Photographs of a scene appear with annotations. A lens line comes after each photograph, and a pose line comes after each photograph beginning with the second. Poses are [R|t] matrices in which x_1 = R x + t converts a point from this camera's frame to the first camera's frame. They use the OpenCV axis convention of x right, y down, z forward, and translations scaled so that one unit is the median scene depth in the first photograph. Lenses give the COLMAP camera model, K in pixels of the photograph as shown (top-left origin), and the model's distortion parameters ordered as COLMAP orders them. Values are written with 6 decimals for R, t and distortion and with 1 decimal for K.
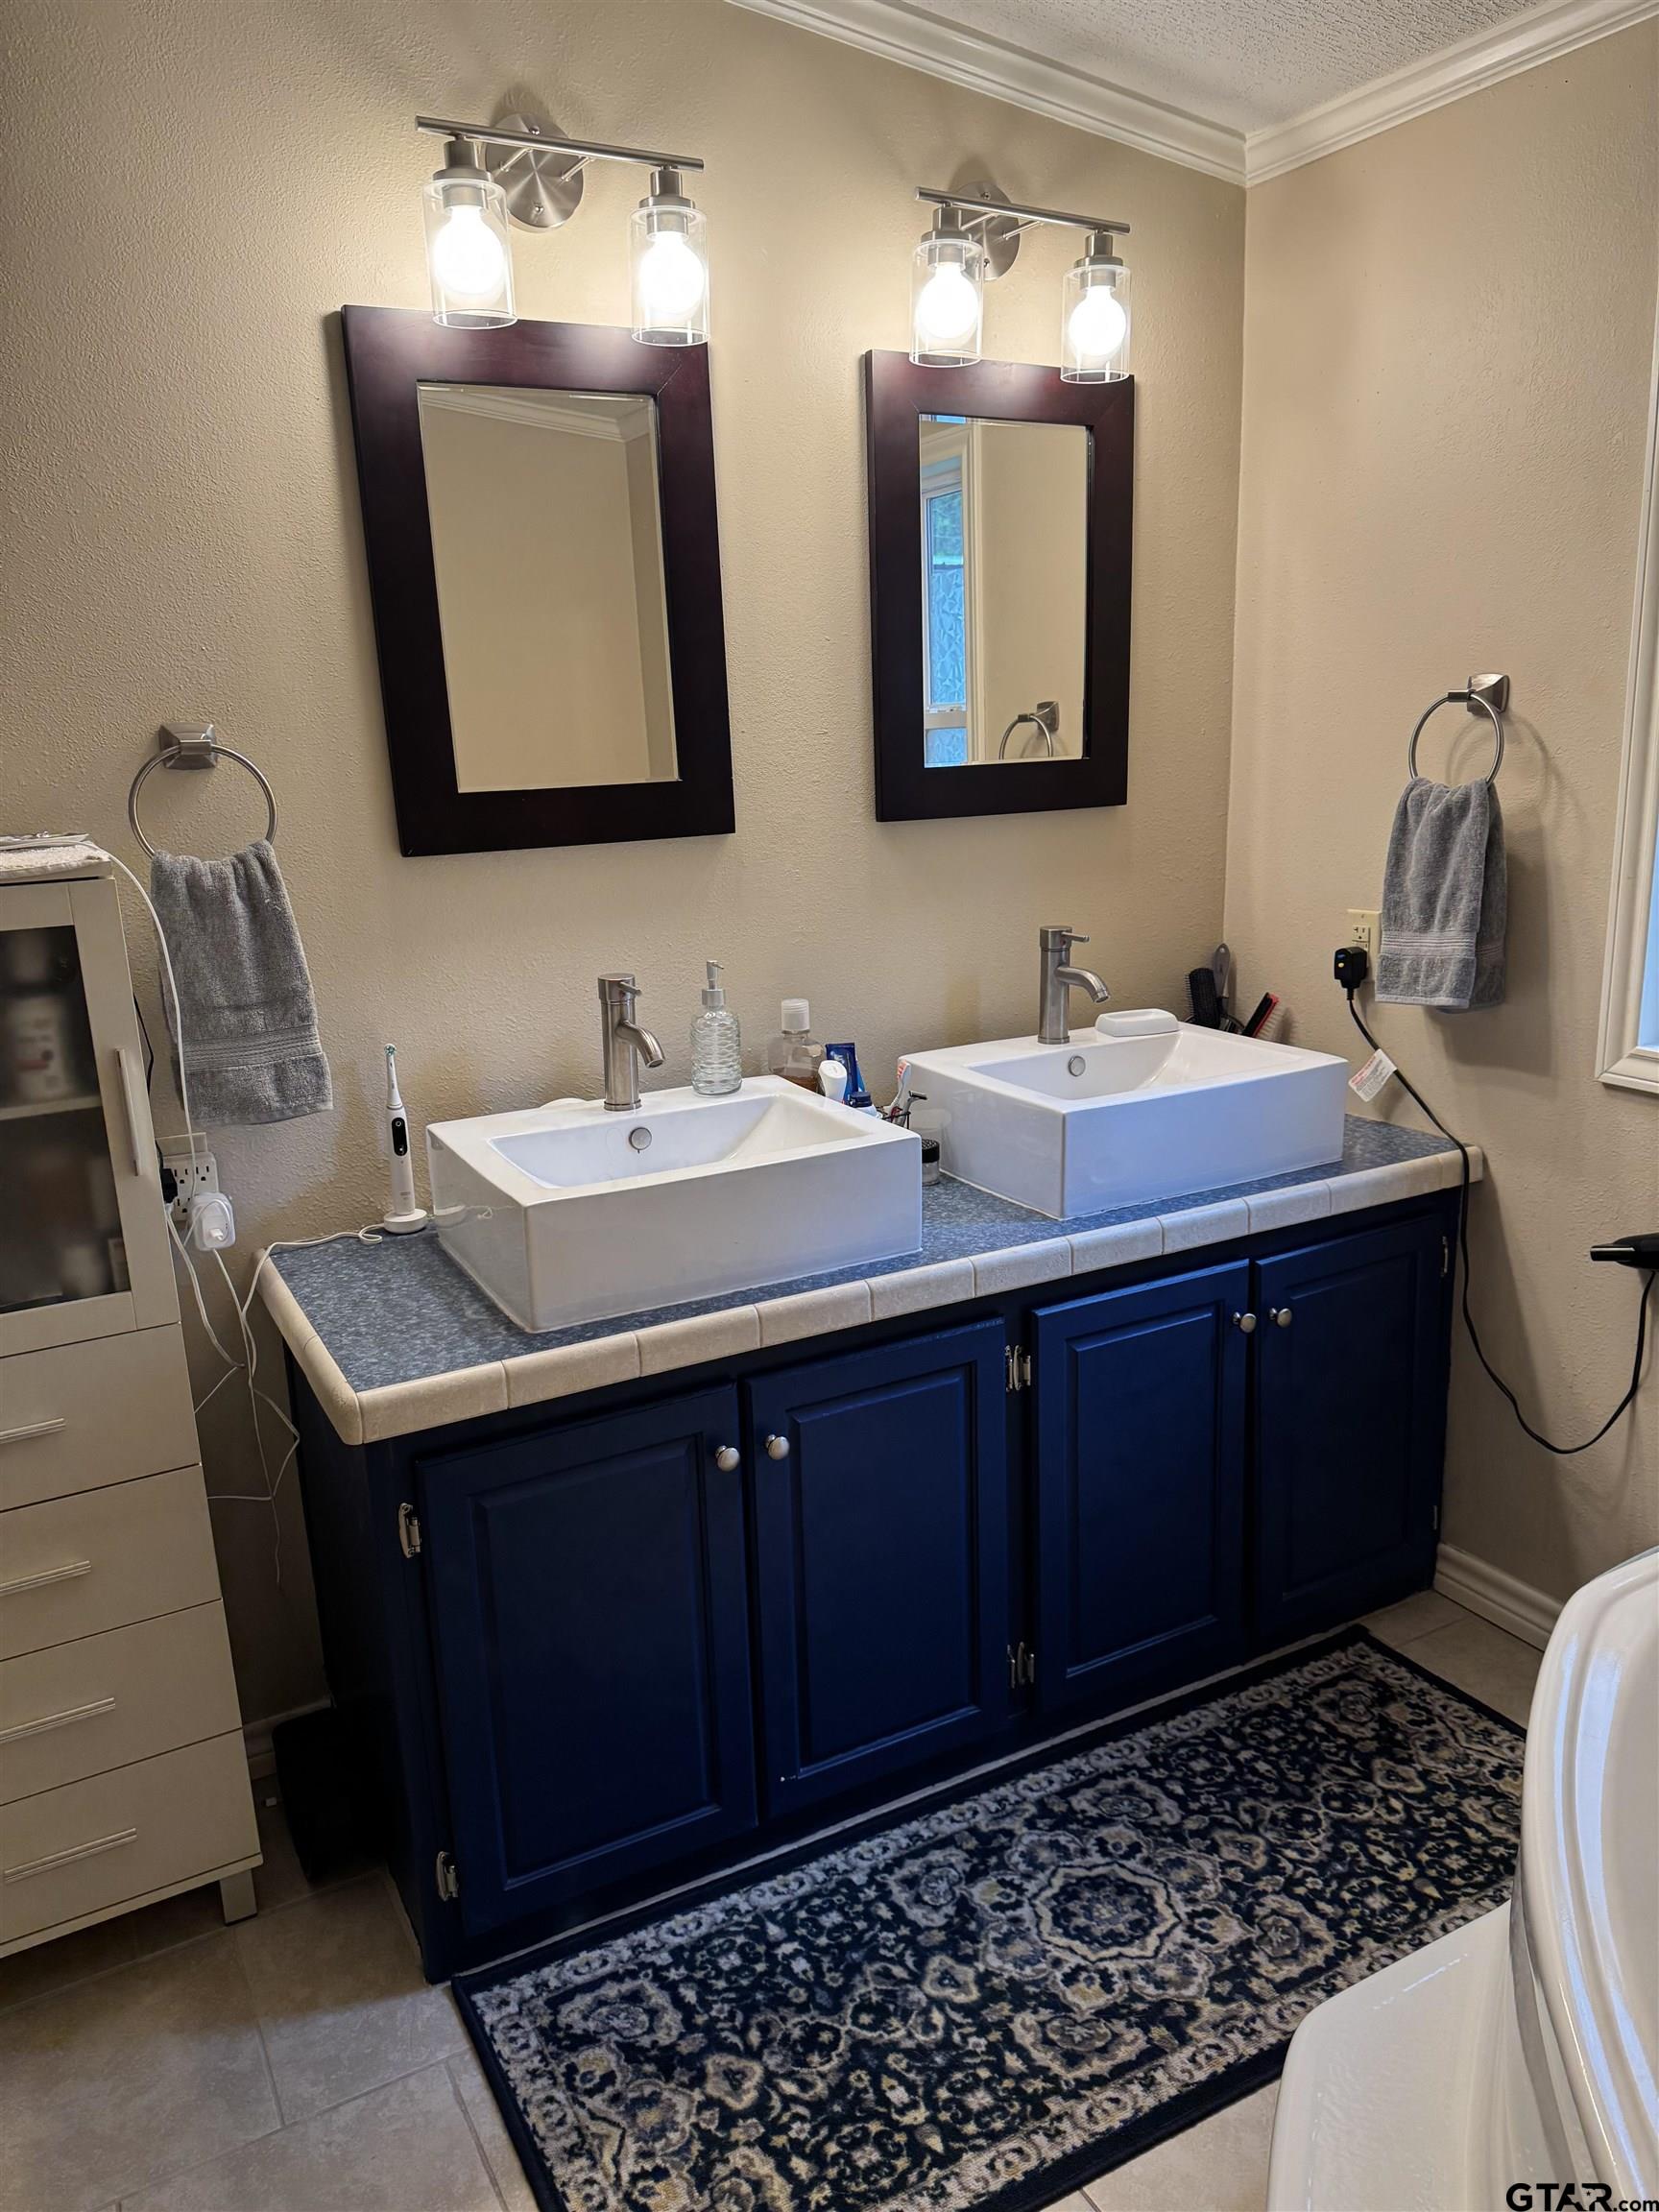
lens RADIAL K [[1569.4, 0, 829.5], [0, 1569.4, 1106.0], [0, 0, 1]] dist [0.005924, -0.005232]
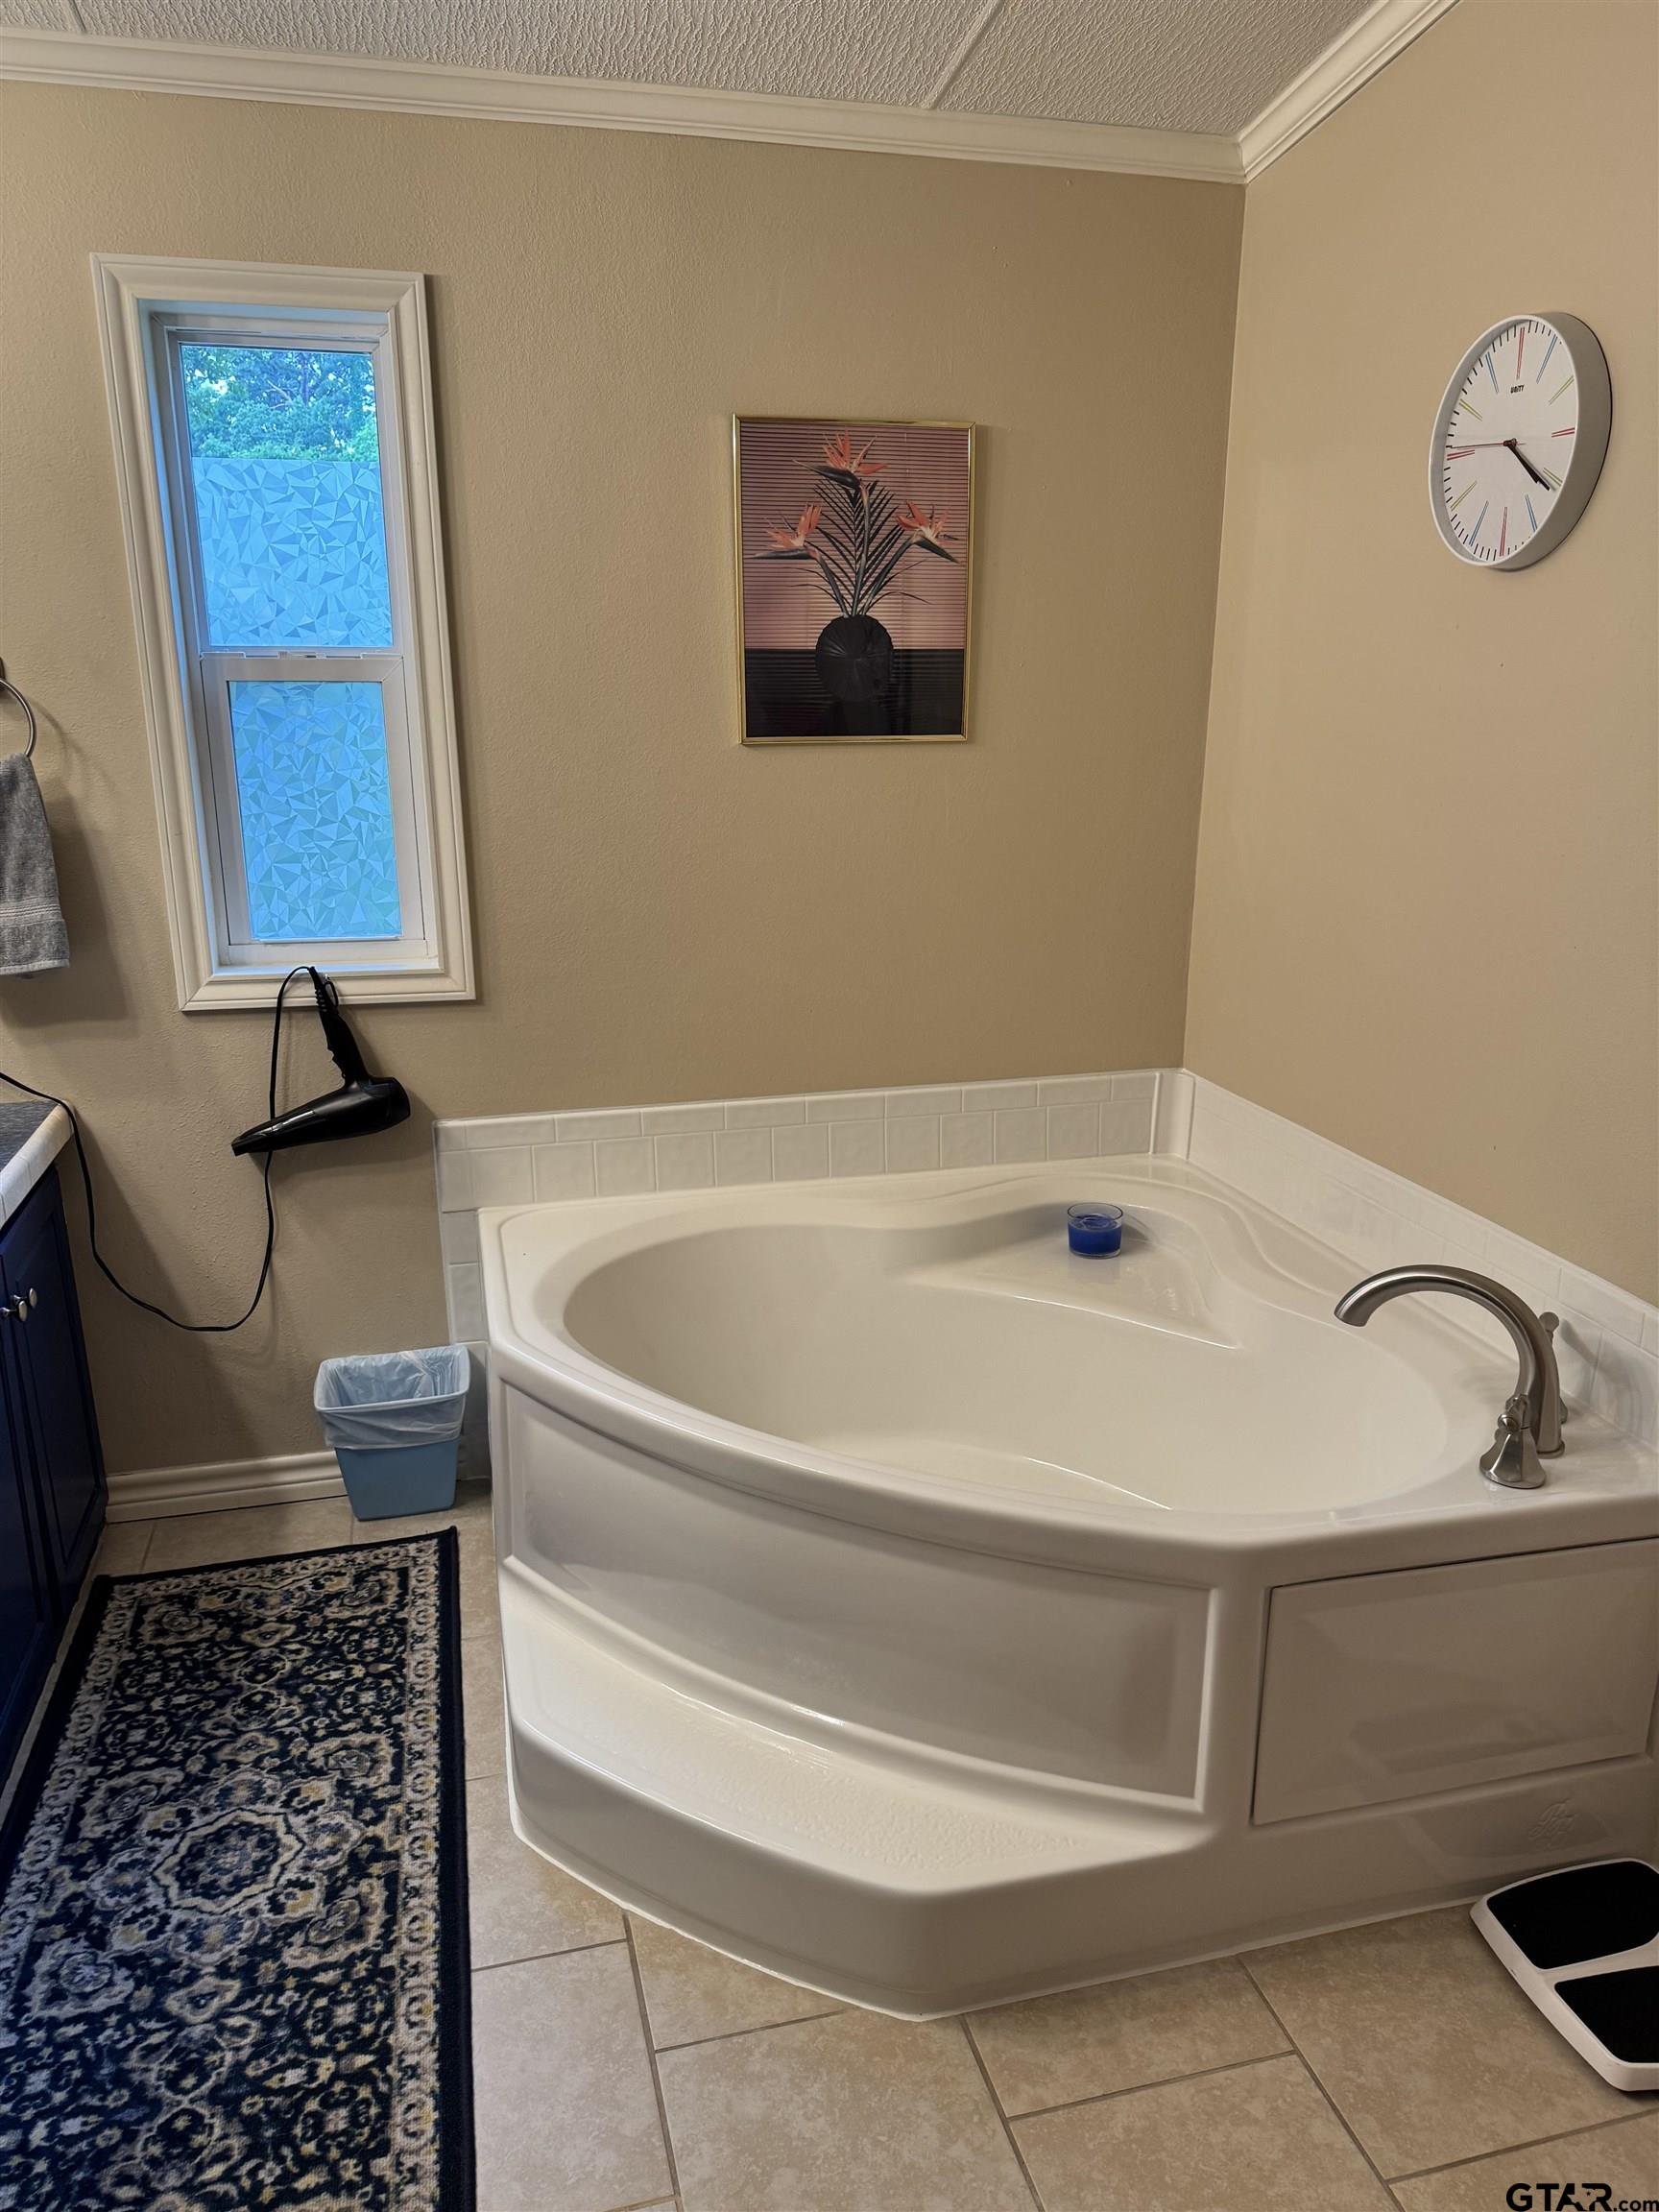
lens RADIAL K [[1569.4, 0, 829.5], [0, 1569.4, 1106.0], [0, 0, 1]] dist [0.005924, -0.005232]
pose [[0.255068, -0.221766, 0.941148, -0.599047], [0.222425, 0.960698, 0.166091, -0.041810], [-0.940993, 0.166971, 0.294370, 0.260932]]
